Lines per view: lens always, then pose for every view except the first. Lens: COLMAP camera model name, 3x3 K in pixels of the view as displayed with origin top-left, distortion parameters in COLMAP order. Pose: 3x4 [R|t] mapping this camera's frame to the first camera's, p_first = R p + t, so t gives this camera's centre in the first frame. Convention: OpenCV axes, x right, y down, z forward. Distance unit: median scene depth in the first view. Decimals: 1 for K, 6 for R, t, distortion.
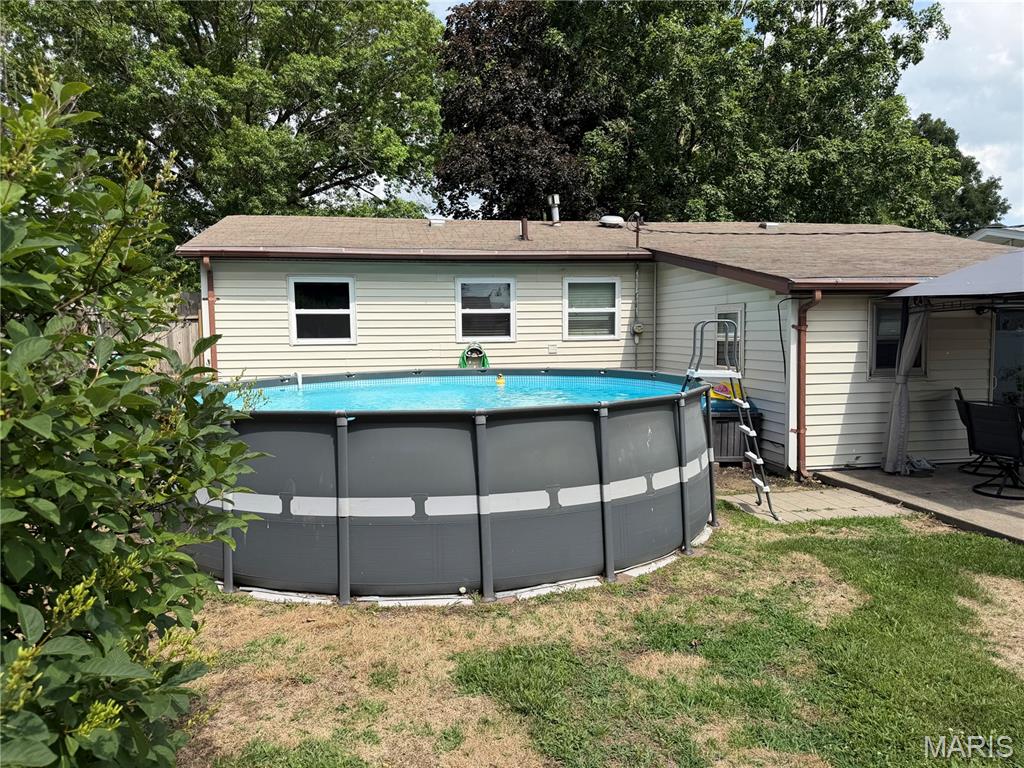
lens RADIAL K [[728.4, 0, 511.2], [0, 728.4, 380.4], [0, 0, 1]] dist [0.034581, -0.002435]
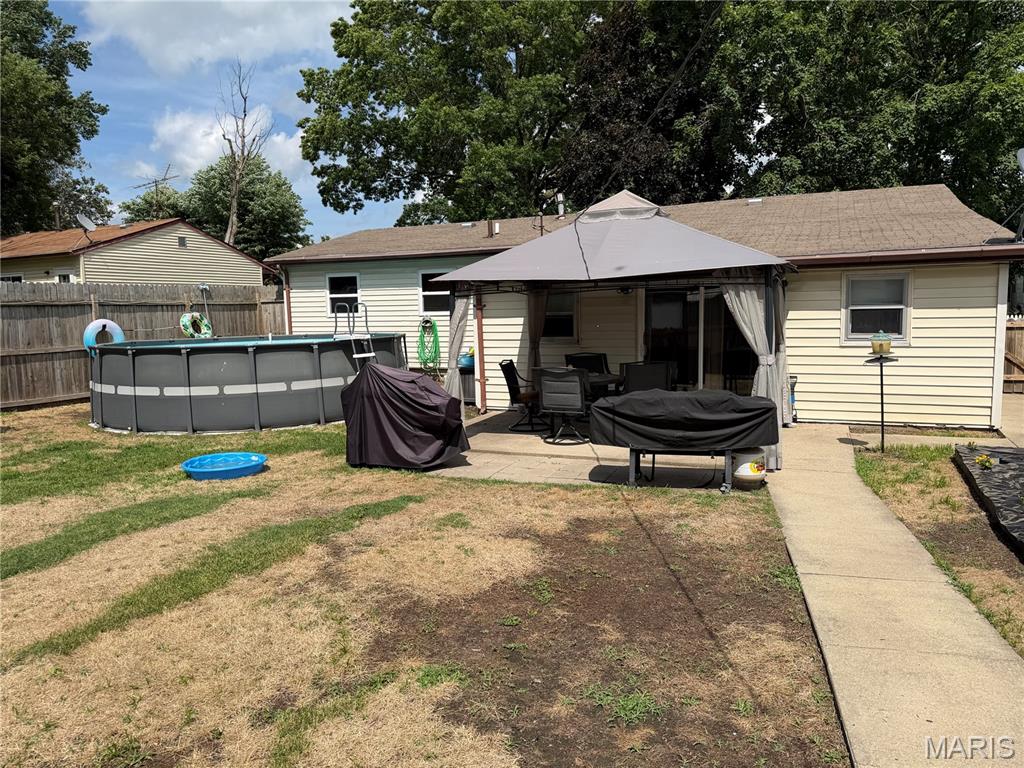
lens RADIAL K [[728.4, 0, 511.1], [0, 728.4, 386.8], [0, 0, 1]] dist [0.034581, -0.002435]
pose [[0.821214, 0.055693, -0.567896, 0.920673], [-0.027545, 0.997935, 0.058035, -0.000994], [0.569956, -0.032016, 0.821052, -0.075348]]
